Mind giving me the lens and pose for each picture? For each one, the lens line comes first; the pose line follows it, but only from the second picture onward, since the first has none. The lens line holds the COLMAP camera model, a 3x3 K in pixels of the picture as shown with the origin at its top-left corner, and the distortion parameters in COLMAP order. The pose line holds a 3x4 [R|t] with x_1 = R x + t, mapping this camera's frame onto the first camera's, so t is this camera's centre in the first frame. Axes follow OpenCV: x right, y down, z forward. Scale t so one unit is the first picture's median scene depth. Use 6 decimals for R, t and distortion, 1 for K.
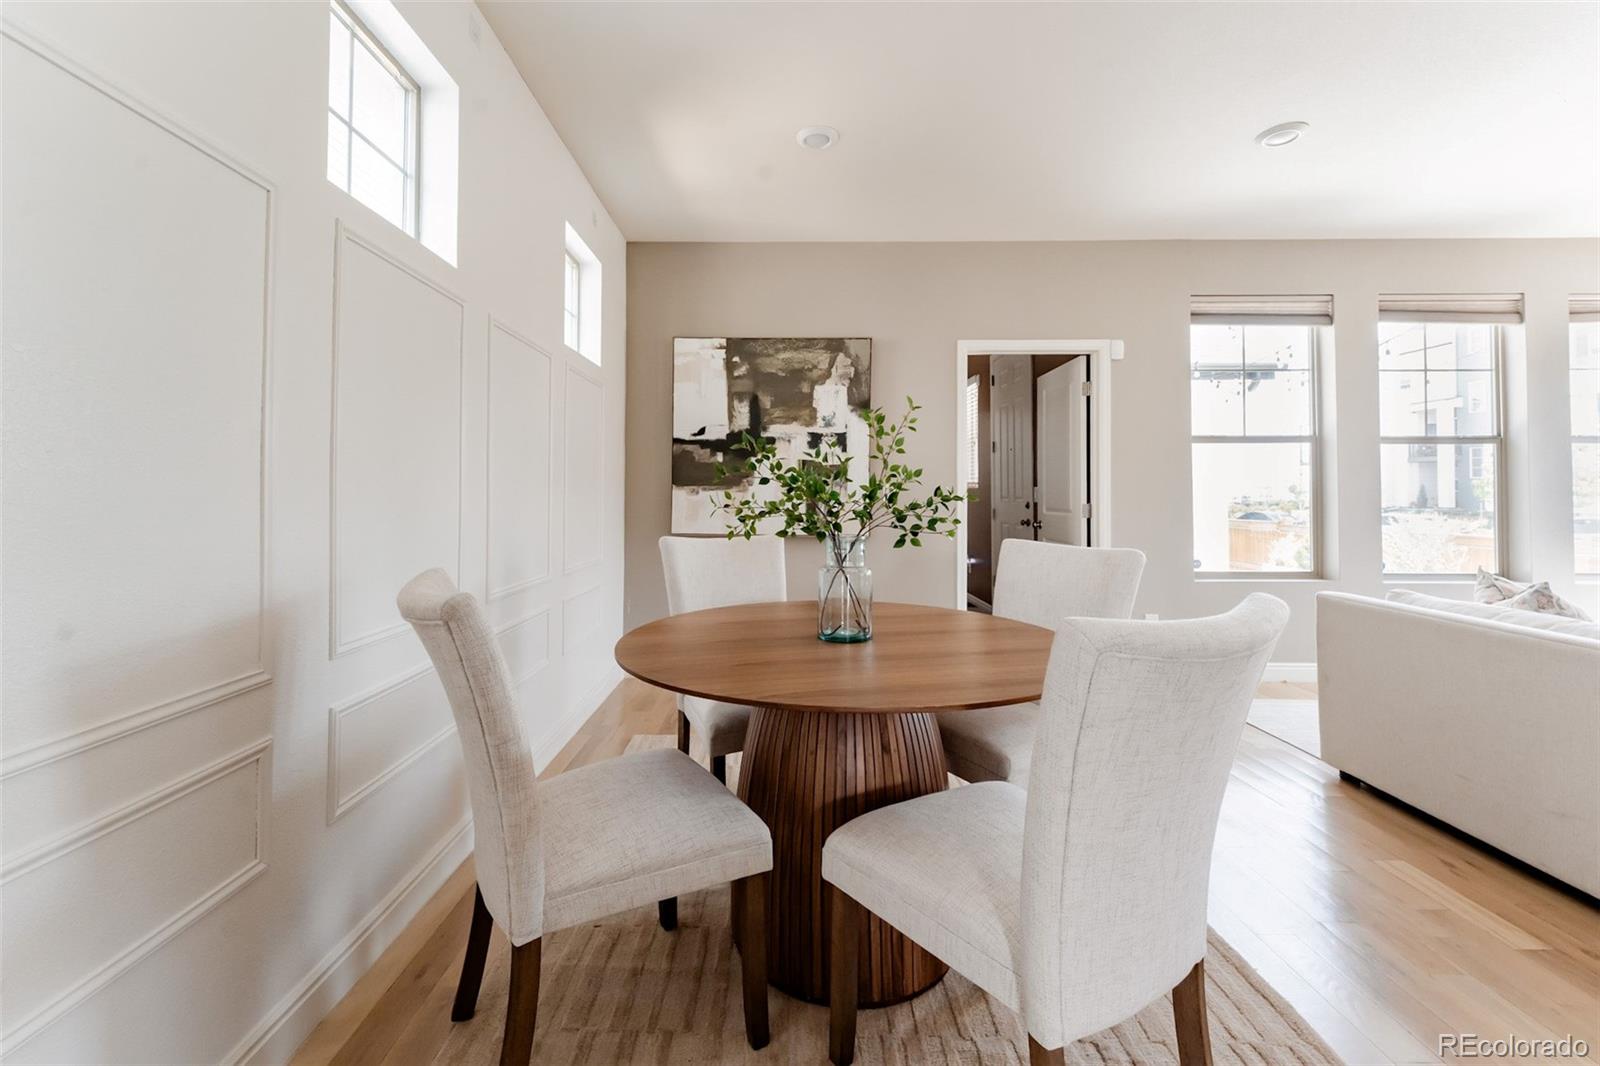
lens RADIAL K [[649.4, 0, 803.4], [0, 649.4, 474.1], [0, 0, 1]] dist [-0.002385, -0.000269]
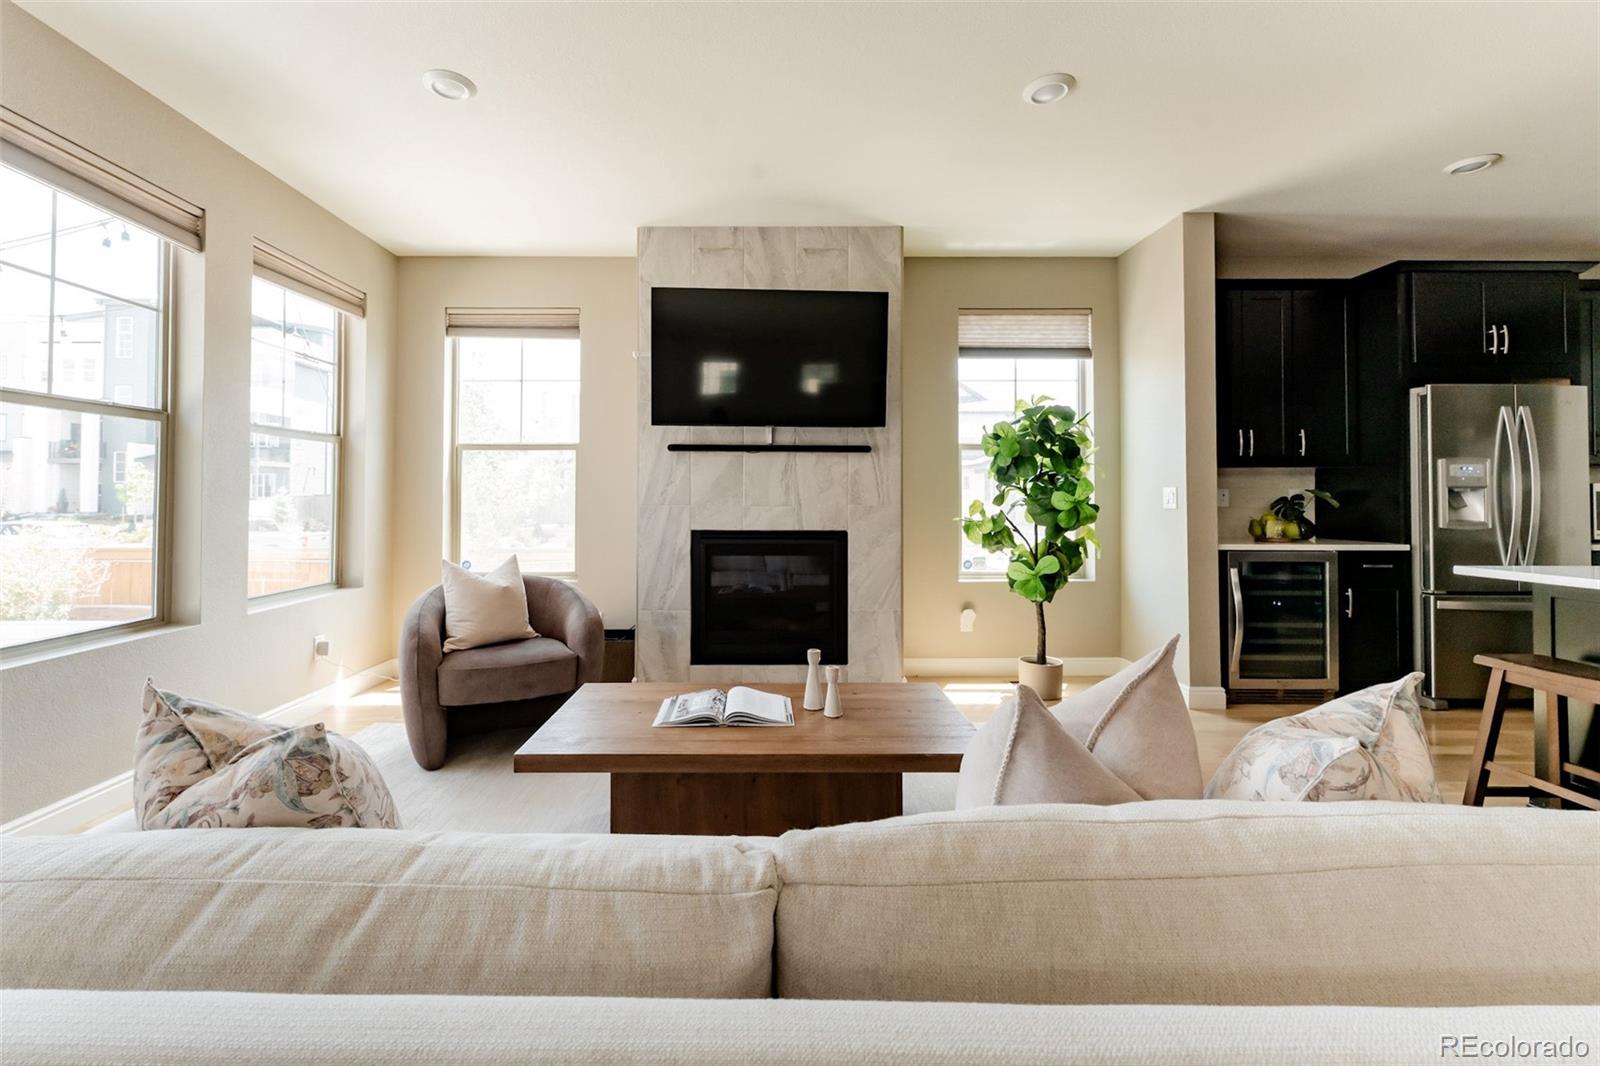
lens RADIAL K [[649.4, 0, 749.2], [0, 649.4, 490.6], [0, 0, 1]] dist [-0.002385, -0.000269]
pose [[-0.005556, 0.009348, 0.999941, 0.403689], [-0.028425, 0.999551, -0.009502, 0.013024], [-0.999580, -0.028476, -0.005287, 0.398478]]
